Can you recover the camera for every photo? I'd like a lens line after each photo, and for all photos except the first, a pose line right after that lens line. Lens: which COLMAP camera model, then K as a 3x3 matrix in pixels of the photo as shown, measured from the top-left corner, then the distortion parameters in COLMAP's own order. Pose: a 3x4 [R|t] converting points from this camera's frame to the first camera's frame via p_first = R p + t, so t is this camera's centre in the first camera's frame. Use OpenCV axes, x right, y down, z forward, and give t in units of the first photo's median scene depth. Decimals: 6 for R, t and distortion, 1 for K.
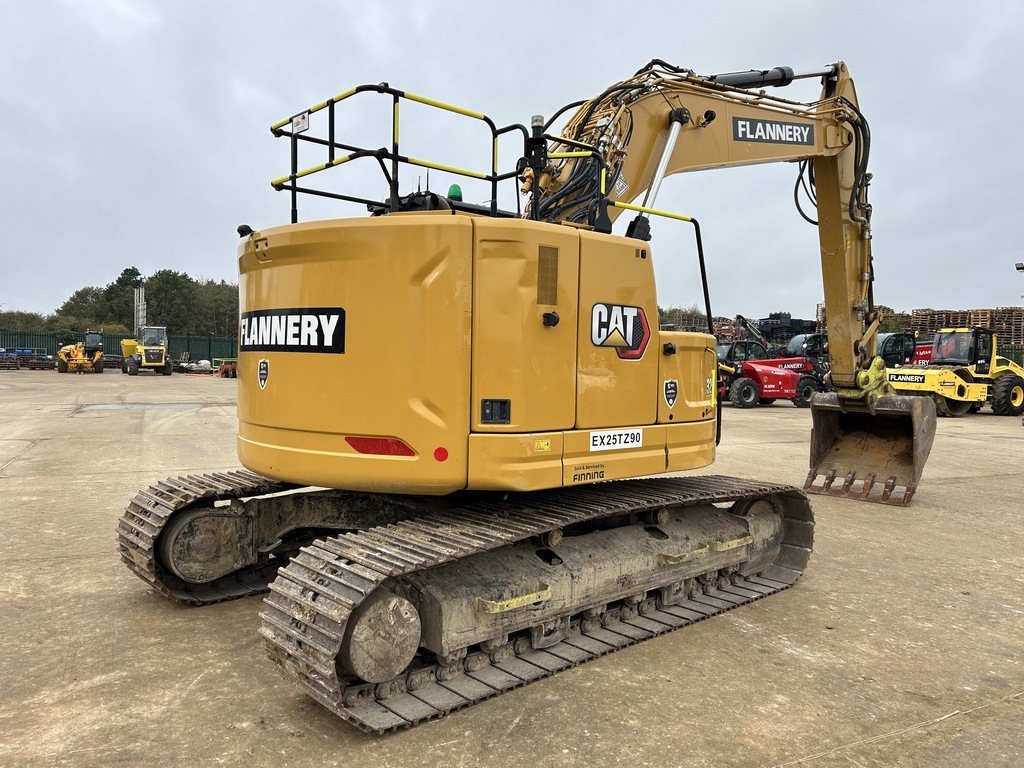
lens RADIAL K [[762.2, 0, 505.6], [0, 762.2, 382.0], [0, 0, 1]] dist [0.064131, -0.068185]
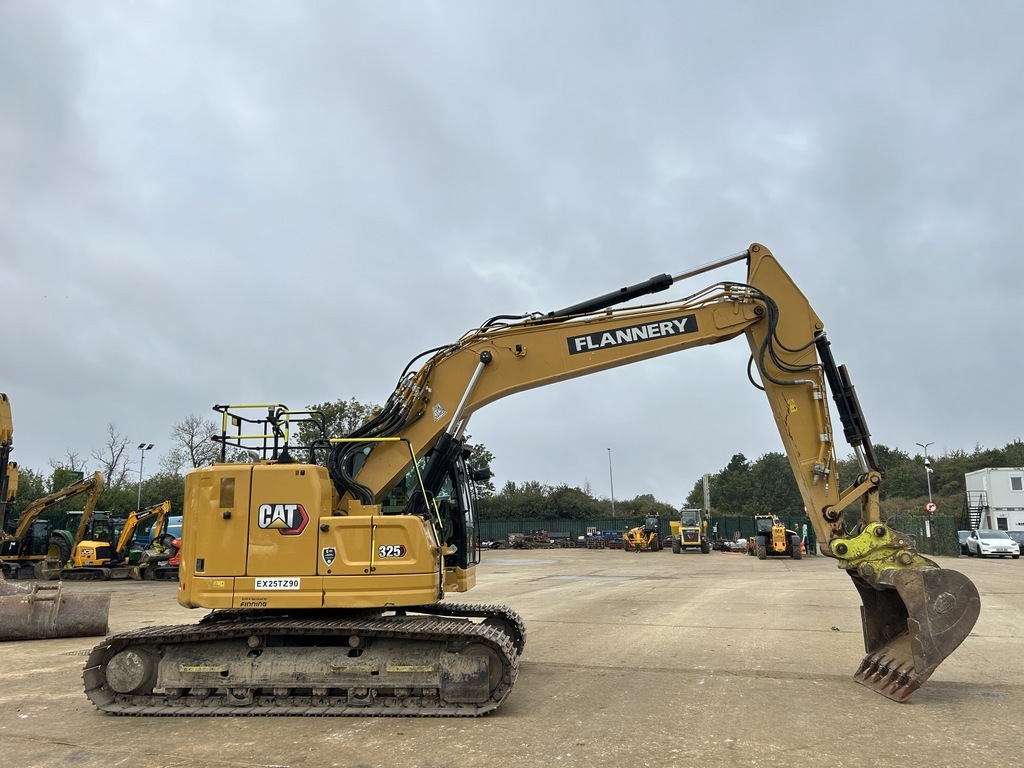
lens RADIAL K [[762.2, 0, 505.6], [0, 762.2, 382.0], [0, 0, 1]] dist [0.064131, -0.068185]
pose [[0.694942, -0.162013, -0.700576, 1.831195], [-0.002057, 0.973835, -0.227246, 0.026277], [0.719062, 0.159364, 0.676426, 0.133840]]
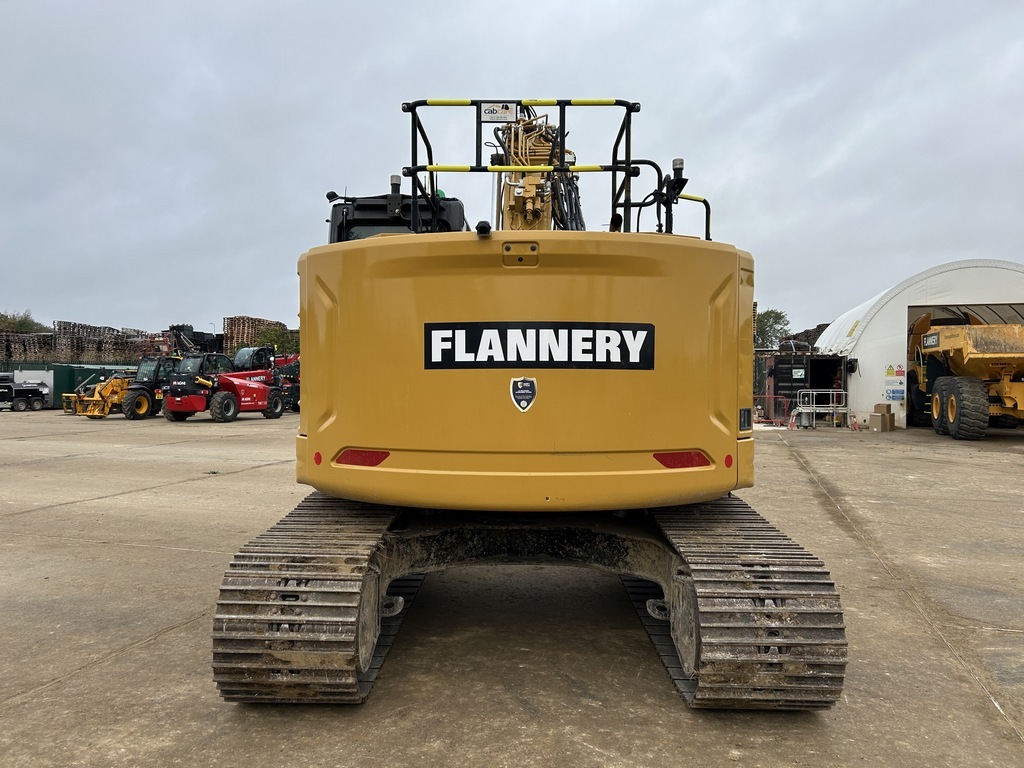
lens RADIAL K [[762.2, 0, 505.6], [0, 762.2, 382.0], [0, 0, 1]] dist [0.064131, -0.068185]
pose [[0.686987, -0.021529, 0.726351, -0.677096], [0.033183, 0.999448, -0.001761, -0.016684], [-0.725912, 0.025313, 0.687322, 0.290801]]
